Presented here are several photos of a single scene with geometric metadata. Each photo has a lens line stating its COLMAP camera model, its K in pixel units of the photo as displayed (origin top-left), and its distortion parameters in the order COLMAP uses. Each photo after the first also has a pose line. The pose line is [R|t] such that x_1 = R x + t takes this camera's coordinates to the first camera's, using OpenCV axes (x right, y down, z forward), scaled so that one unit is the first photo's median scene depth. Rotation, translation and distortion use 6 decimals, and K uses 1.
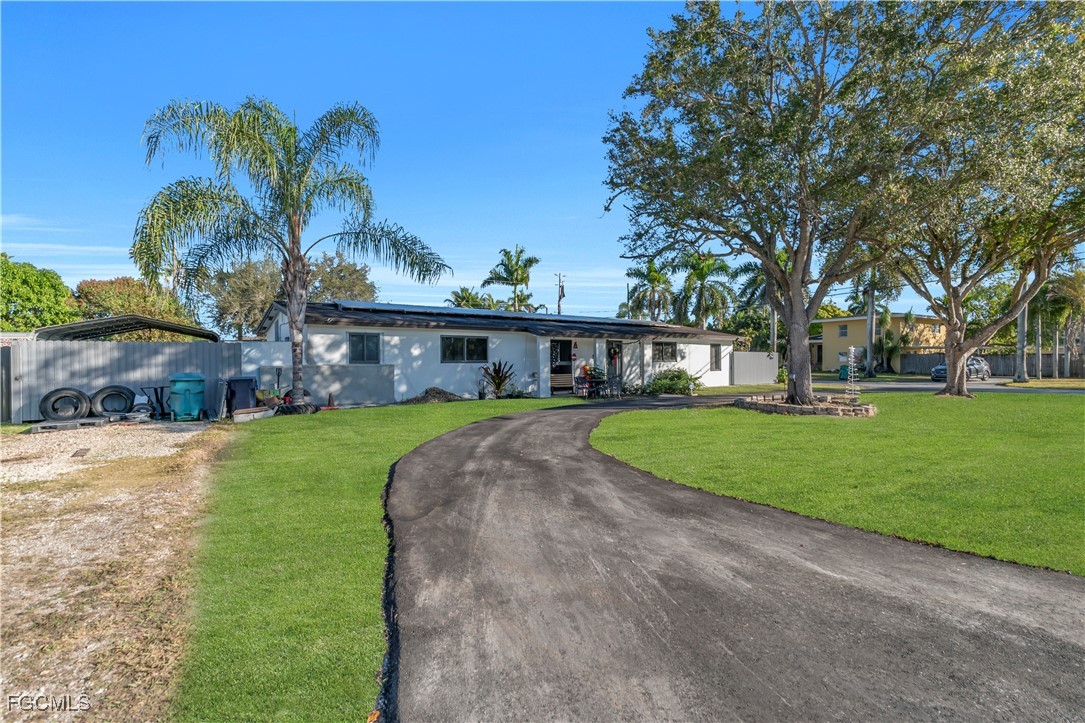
lens RADIAL K [[518.9, 0, 548.2], [0, 518.9, 353.7], [0, 0, 1]] dist [-0.011209, 0.000188]
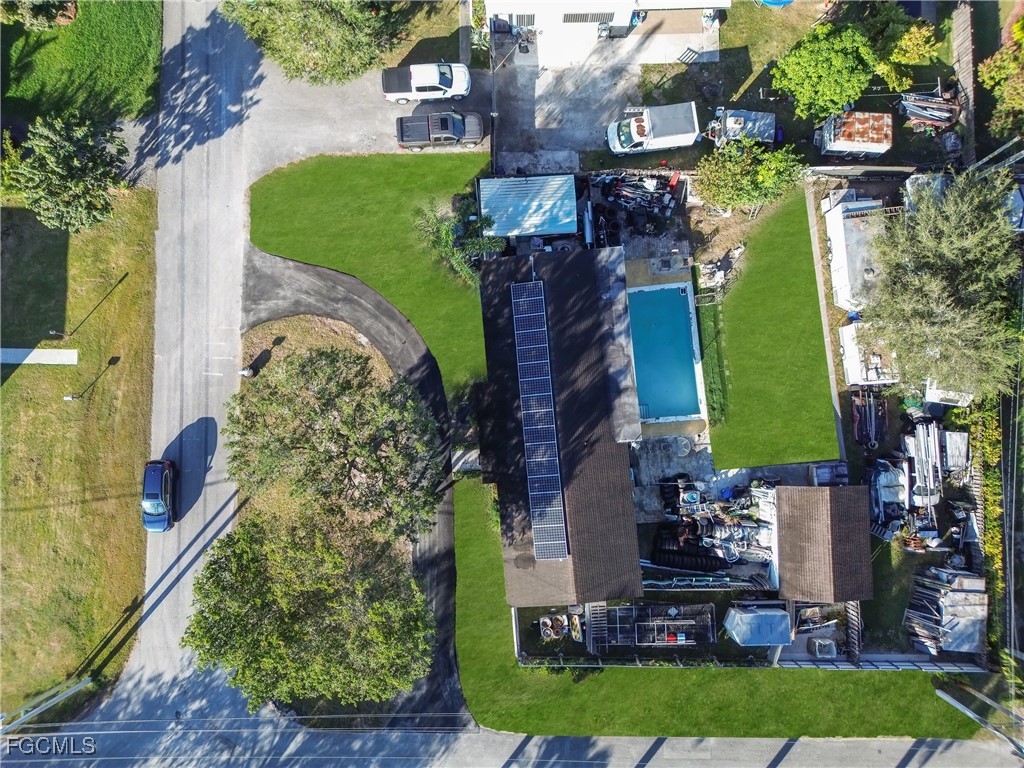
lens RADIAL K [[721.5, 0, 511.7], [0, 721.5, 385.6], [0, 0, 1]] dist [0.058150, -0.058433]
pose [[-0.520815, 0.852245, -0.049302, 0.045915], [0.029172, 0.075488, 0.996720, -2.274589], [0.853171, 0.517668, -0.064177, 1.154904]]
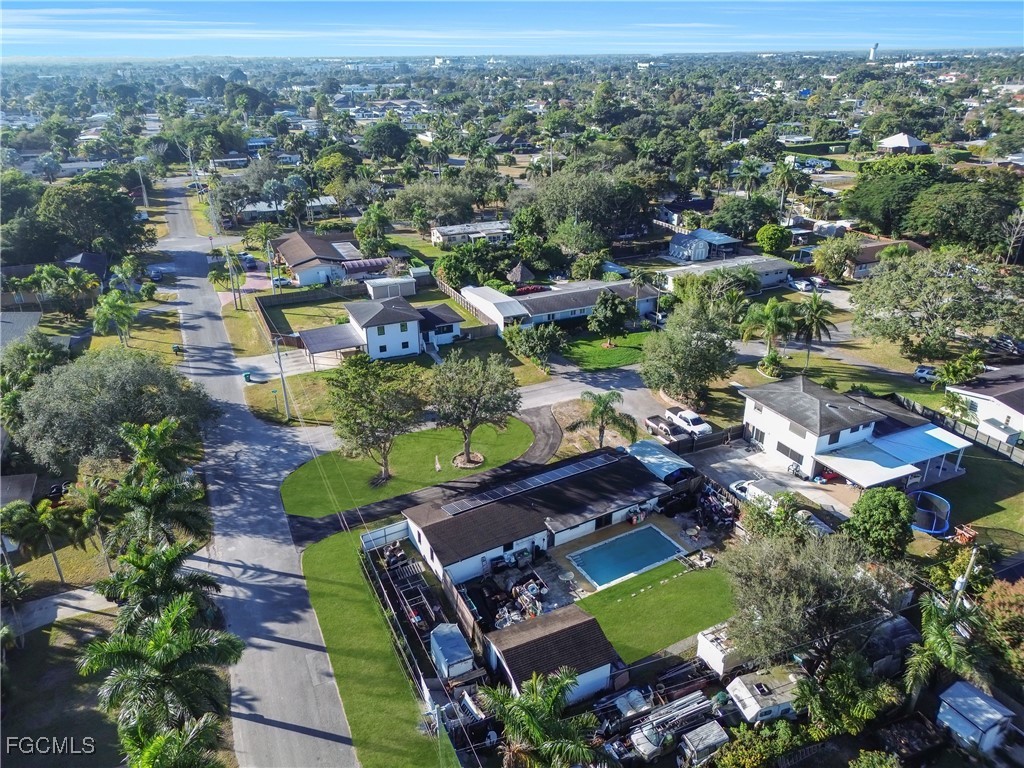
lens RADIAL K [[721.5, 0, 514.0], [0, 721.5, 384.4], [0, 0, 1]] dist [0.058150, -0.058433]
pose [[-0.993684, -0.041026, 0.104442, -0.243673], [0.004374, 0.915894, 0.401397, -1.725375], [-0.112125, 0.399319, -0.909930, 3.810403]]
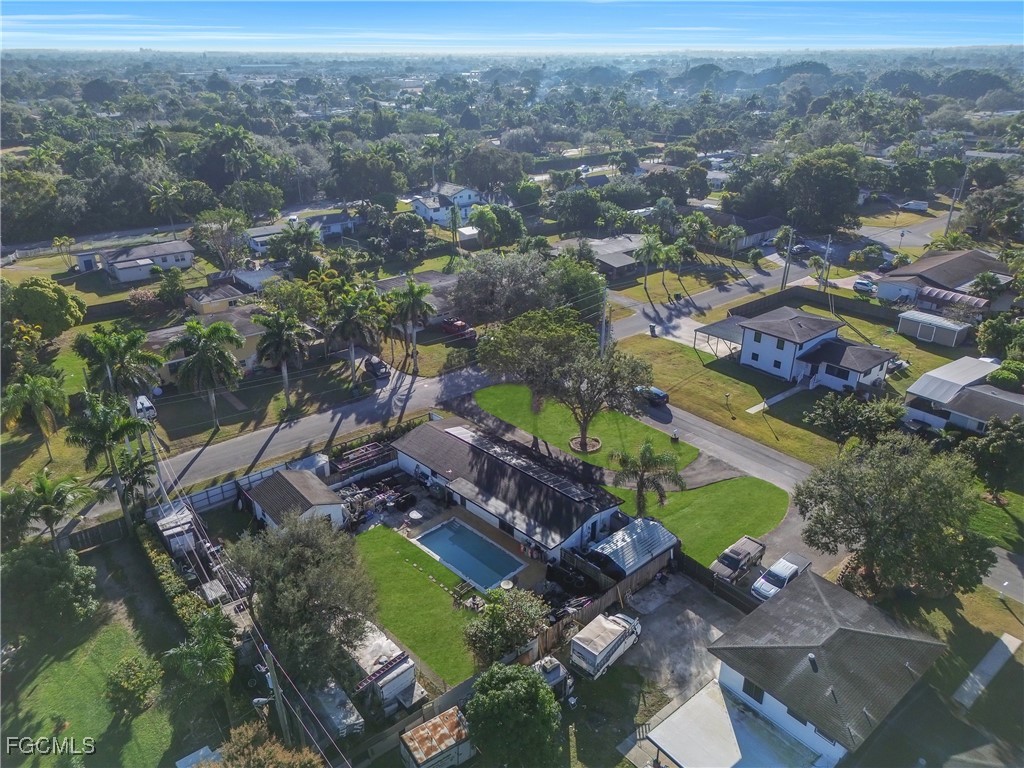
lens RADIAL K [[721.5, 0, 510.2], [0, 721.5, 386.9], [0, 0, 1]] dist [0.058150, -0.058433]
pose [[-0.139002, -0.419774, 0.896922, -2.741996], [-0.012113, 0.906367, 0.422317, -1.725795], [-0.990218, 0.047838, -0.131072, 1.549836]]
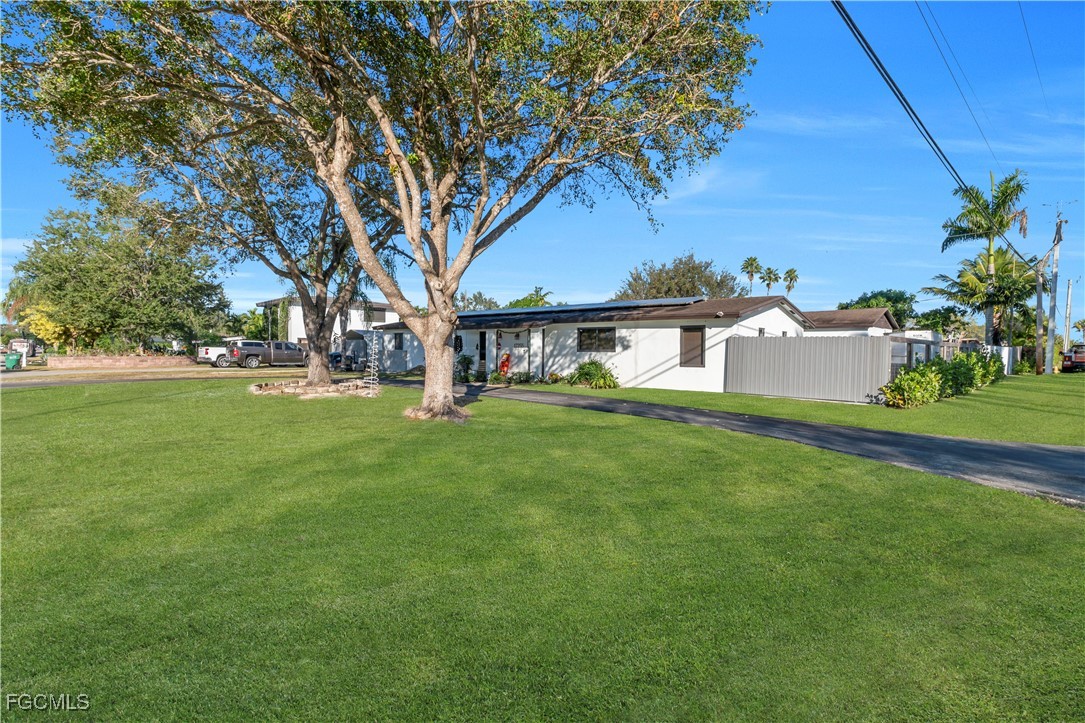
lens RADIAL K [[518.9, 0, 546.3], [0, 518.9, 361.7], [0, 0, 1]] dist [-0.011209, 0.000188]
pose [[0.197018, 0.024072, -0.980104, 1.239646], [0.002391, 0.999684, 0.025034, 0.011863], [0.980397, -0.007276, 0.196898, 0.924525]]
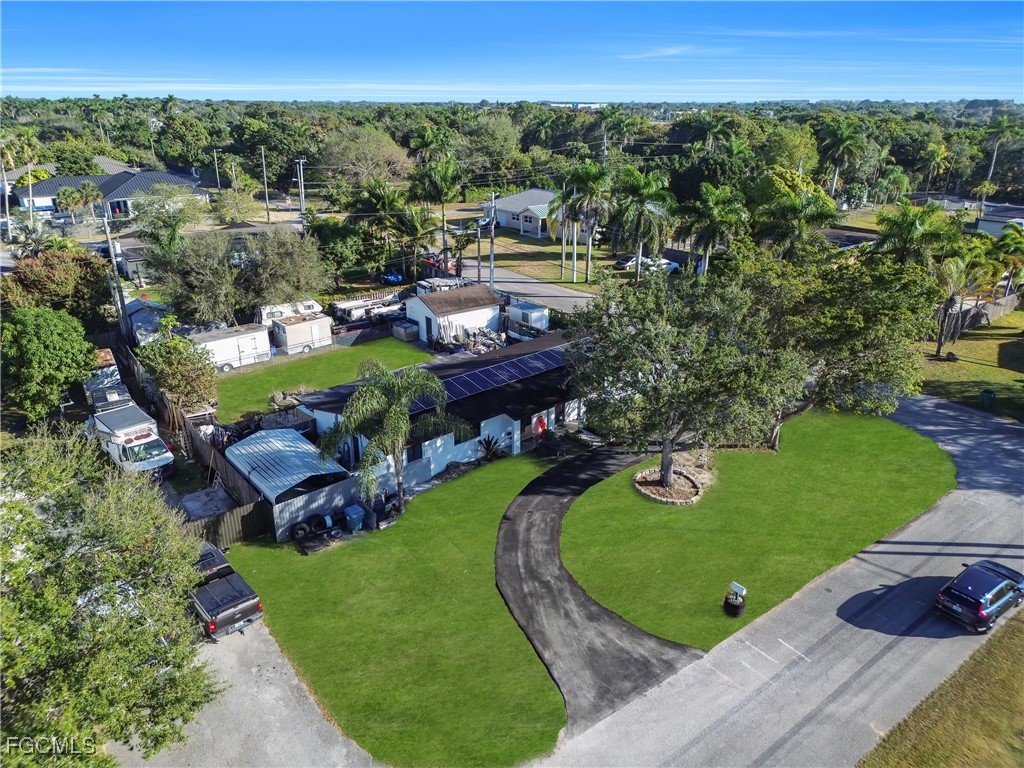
lens RADIAL K [[721.5, 0, 512.6], [0, 721.5, 383.0], [0, 0, 1]] dist [0.058150, -0.058433]
pose [[0.994654, -0.035209, 0.097072, -0.205217], [-0.003682, 0.927380, 0.374102, -0.852516], [-0.103195, -0.372460, 0.922293, -0.837300]]
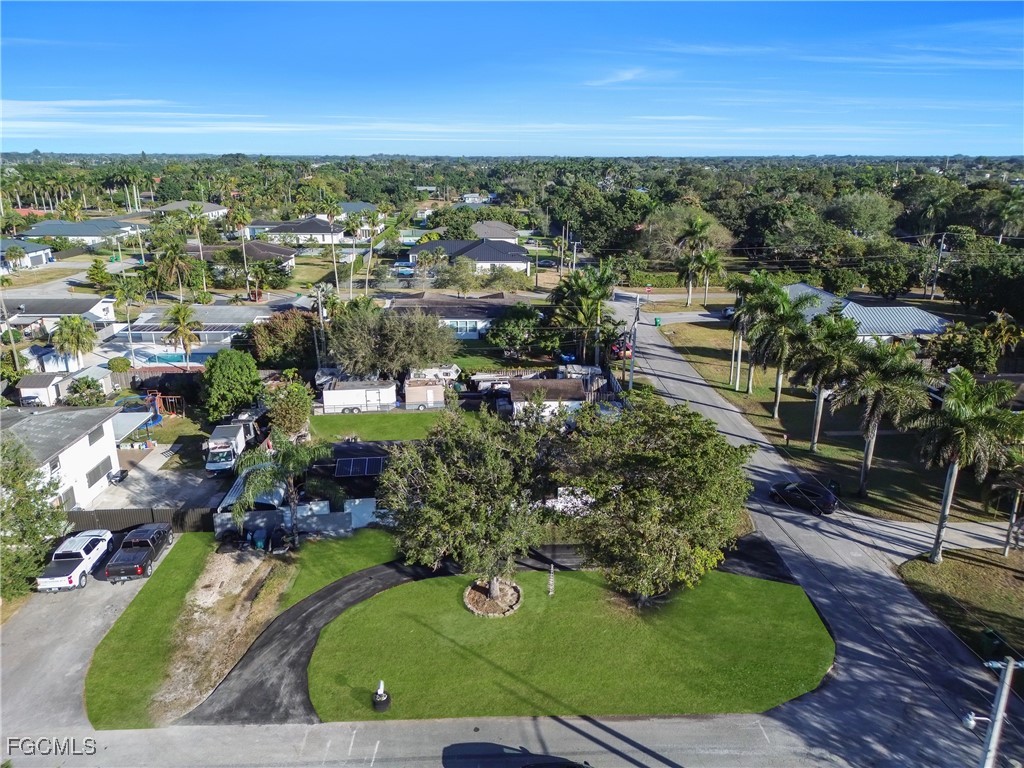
lens RADIAL K [[721.5, 0, 511.1], [0, 721.5, 380.3], [0, 0, 1]] dist [0.058150, -0.058433]
pose [[0.872443, 0.148146, -0.465721, 1.245954], [0.003763, 0.950884, 0.309525, -1.122143], [0.488702, -0.271796, 0.829034, -0.764758]]
